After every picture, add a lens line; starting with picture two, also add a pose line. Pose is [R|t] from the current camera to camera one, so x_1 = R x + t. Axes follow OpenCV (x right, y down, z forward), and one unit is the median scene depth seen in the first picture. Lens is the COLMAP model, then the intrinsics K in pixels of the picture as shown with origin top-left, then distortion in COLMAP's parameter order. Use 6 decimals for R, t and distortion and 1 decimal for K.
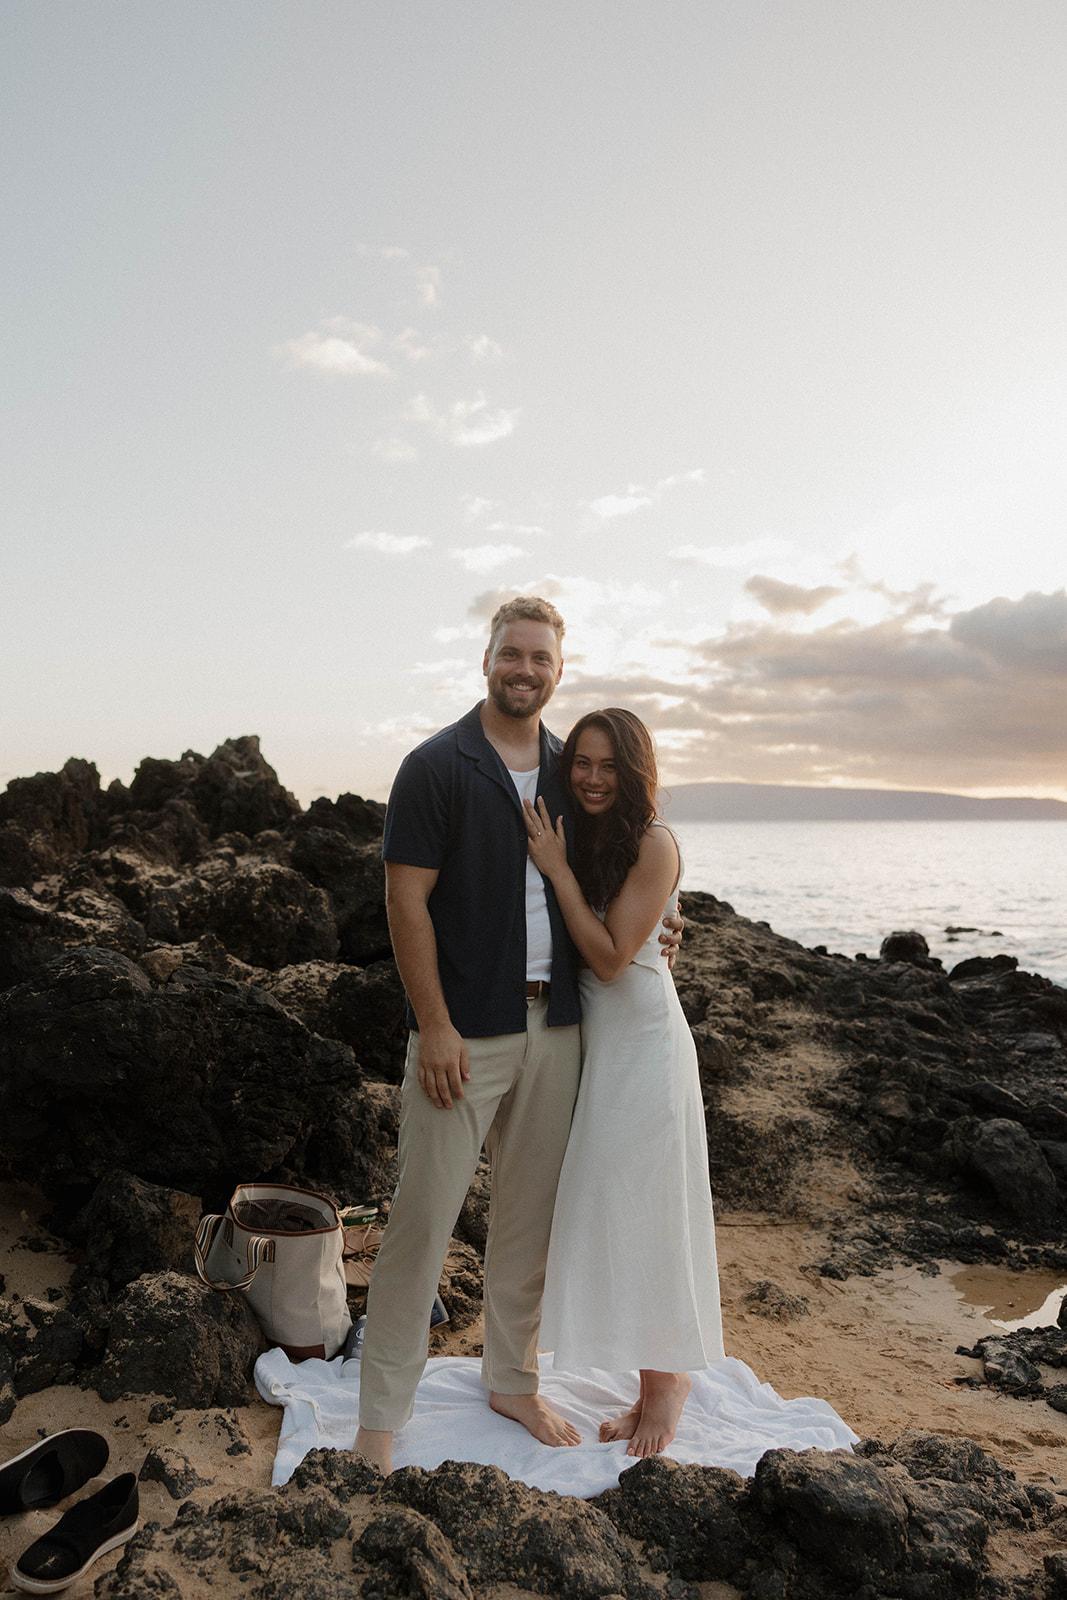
lens RADIAL K [[1221.3, 0, 509.2], [0, 1221.3, 795.7], [0, 0, 1]] dist [0.010837, -0.004468]
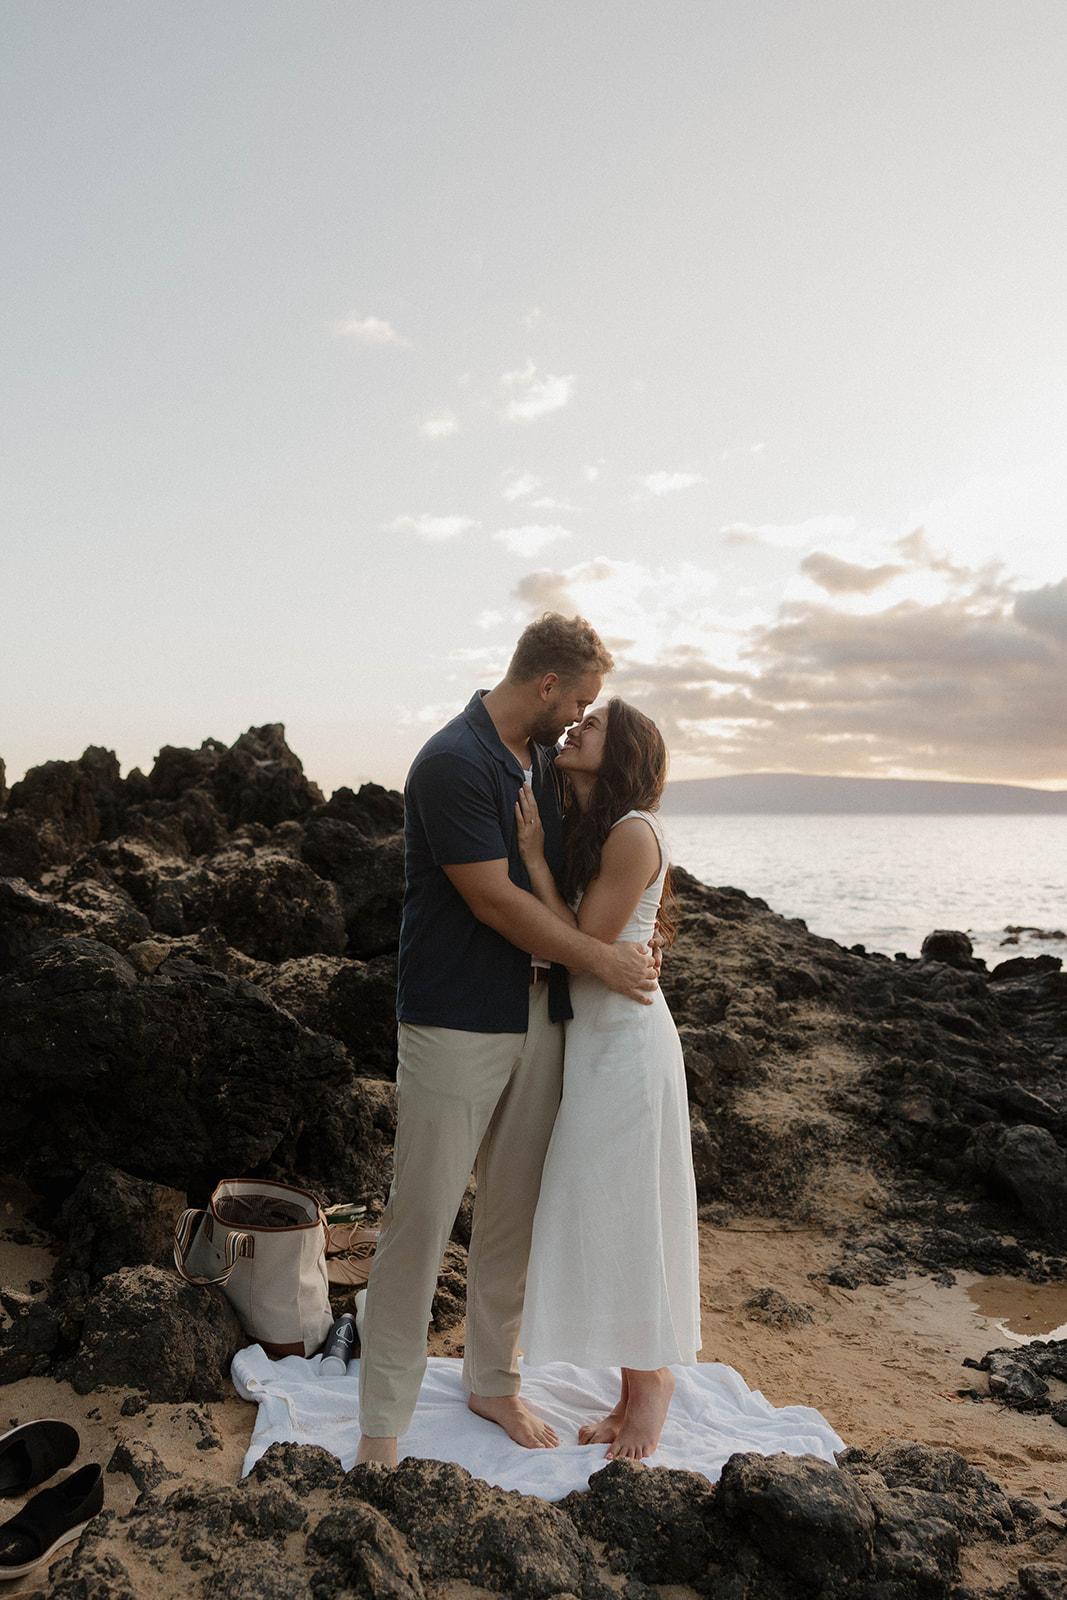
lens RADIAL K [[1275.0, 0, 509.0], [0, 1275.0, 794.6], [0, 0, 1]] dist [0.008157, 0.001324]
pose [[0.999357, 0.003794, -0.035645, 0.030250], [-0.003563, 0.999972, 0.006537, 0.000054], [0.035668, -0.006406, 0.999343, -0.012230]]
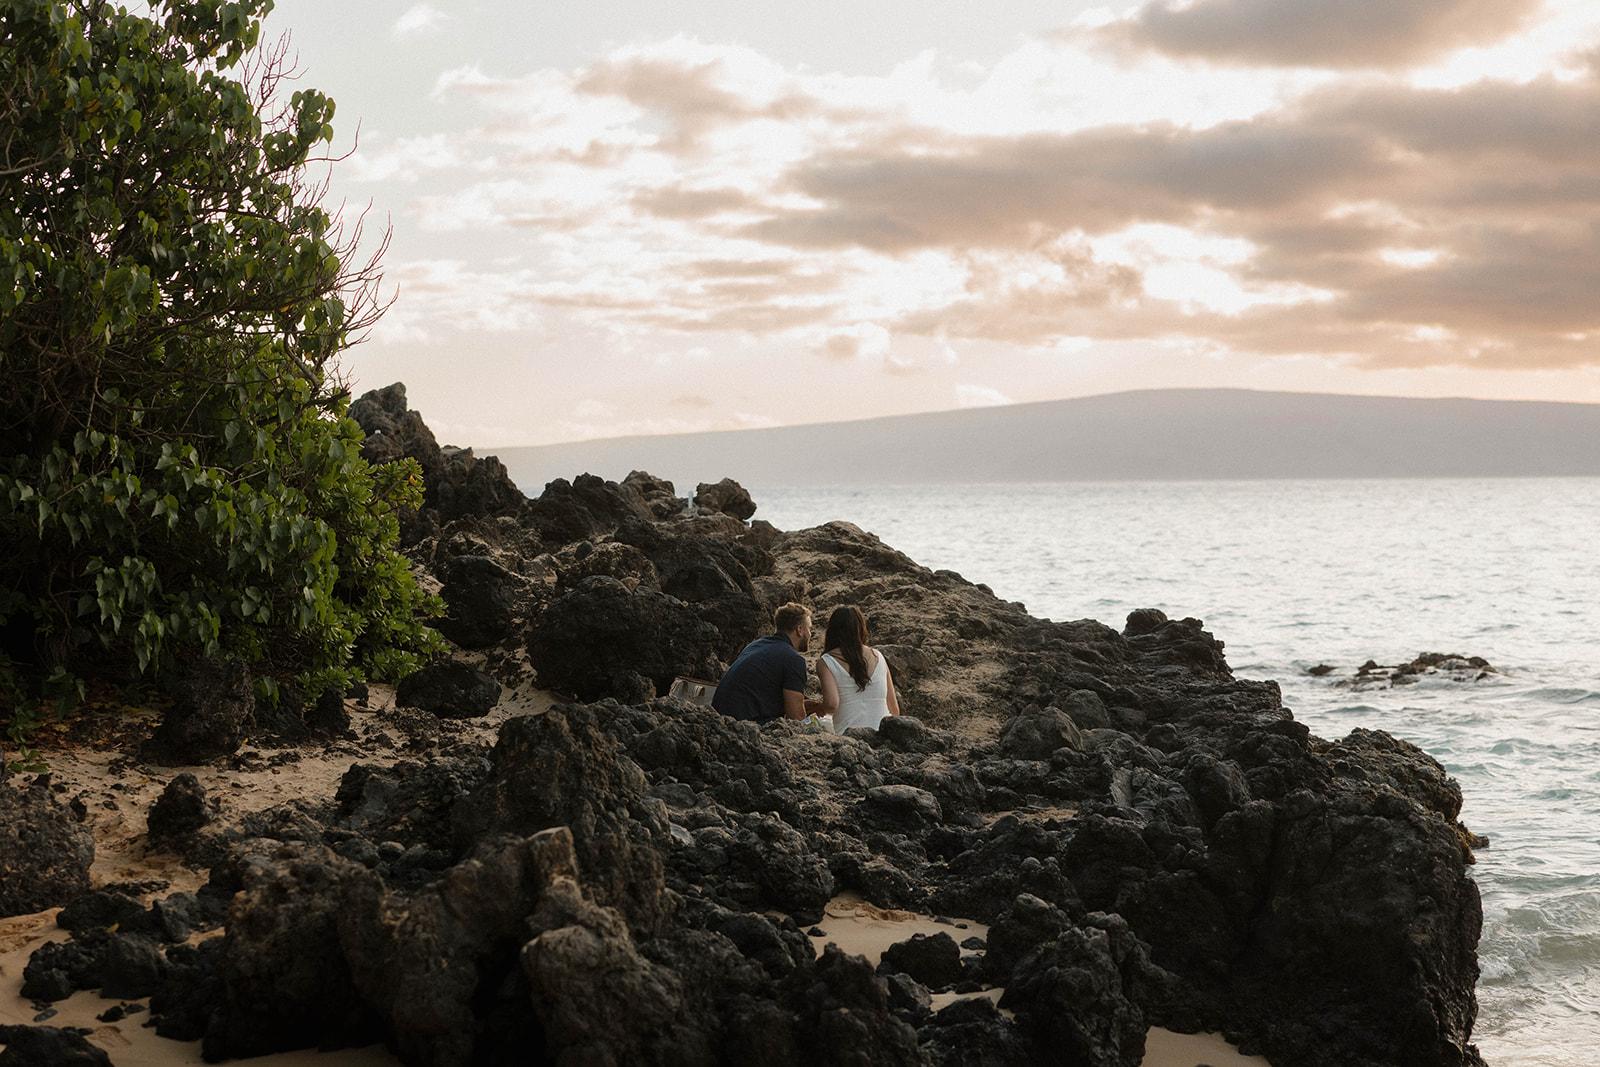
lens RADIAL K [[3910.6, 0, 862.6], [0, 3910.6, 559.5], [0, 0, 1]] dist [0.015984, -0.144445]
pose [[0.998671, -0.008282, 0.050867, -0.163321], [0.006012, 0.998986, 0.044615, -0.147682], [-0.051185, -0.044249, 0.997708, -4.168159]]
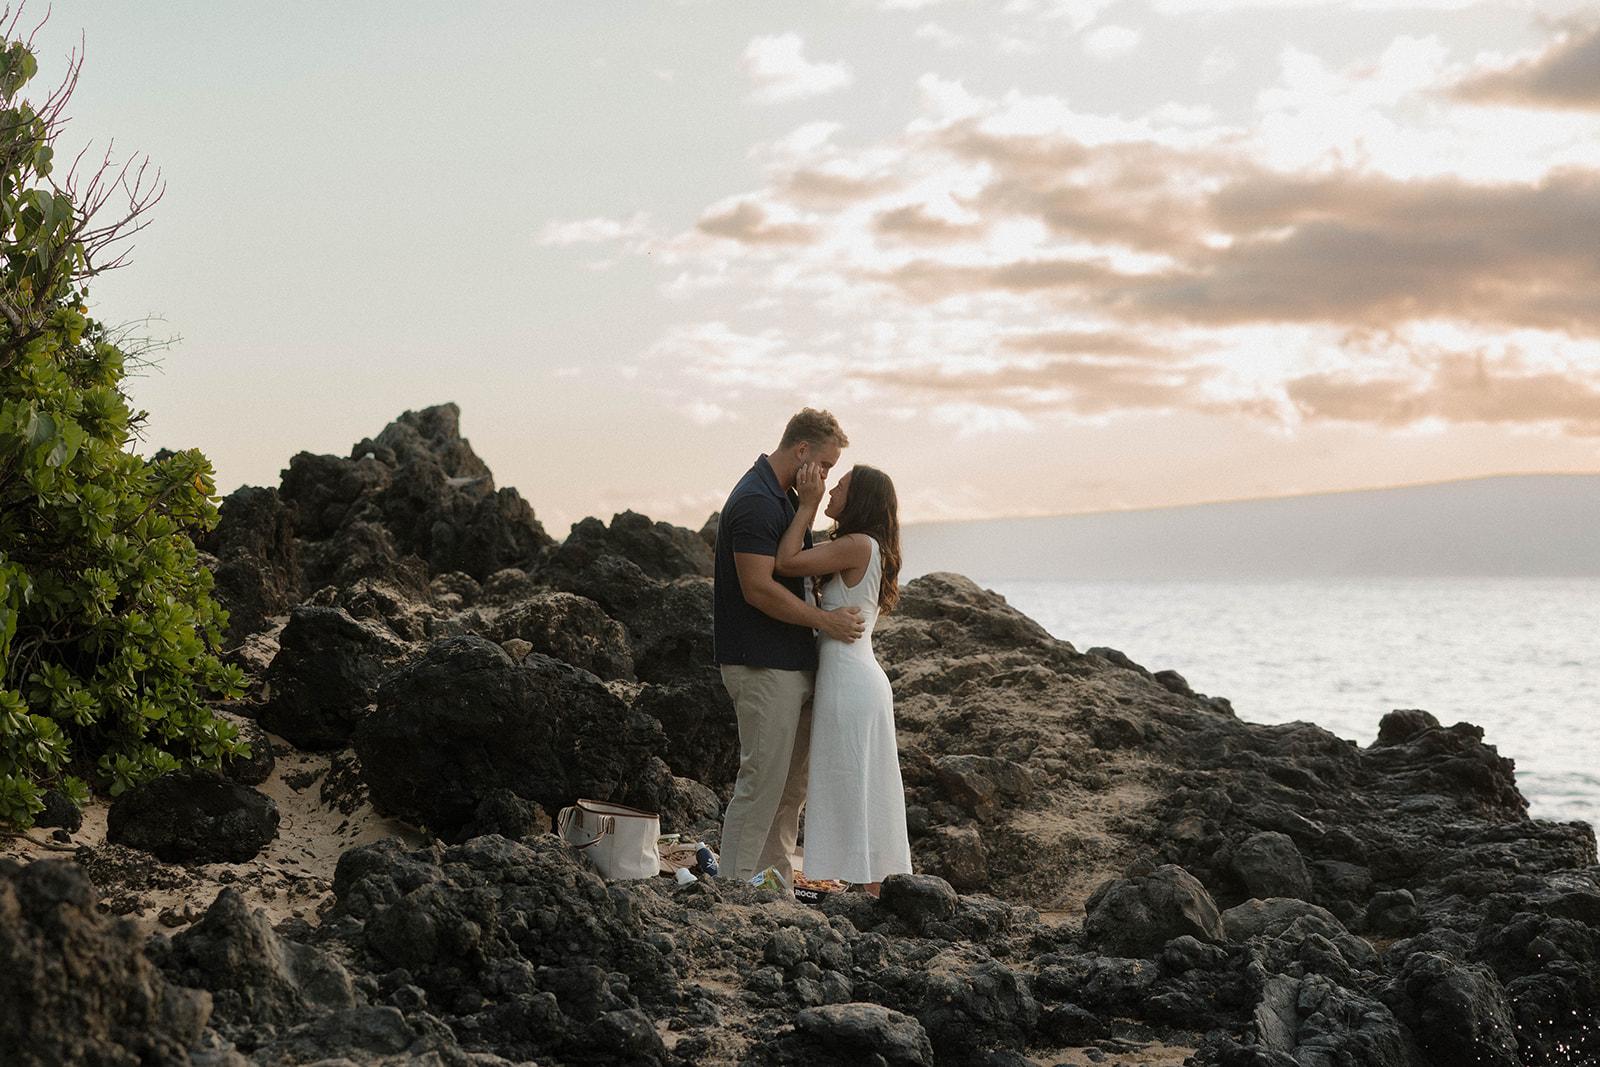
lens RADIAL K [[3840.0, 0, 801.4], [0, 3840.0, 531.3], [0, 0, 1]] dist [0.026733, 0.118829]
pose [[0.997509, 0.002763, -0.070481, 0.226072], [-0.002254, 0.999971, 0.007300, -0.015477], [0.070499, -0.007123, 0.997486, -2.244330]]
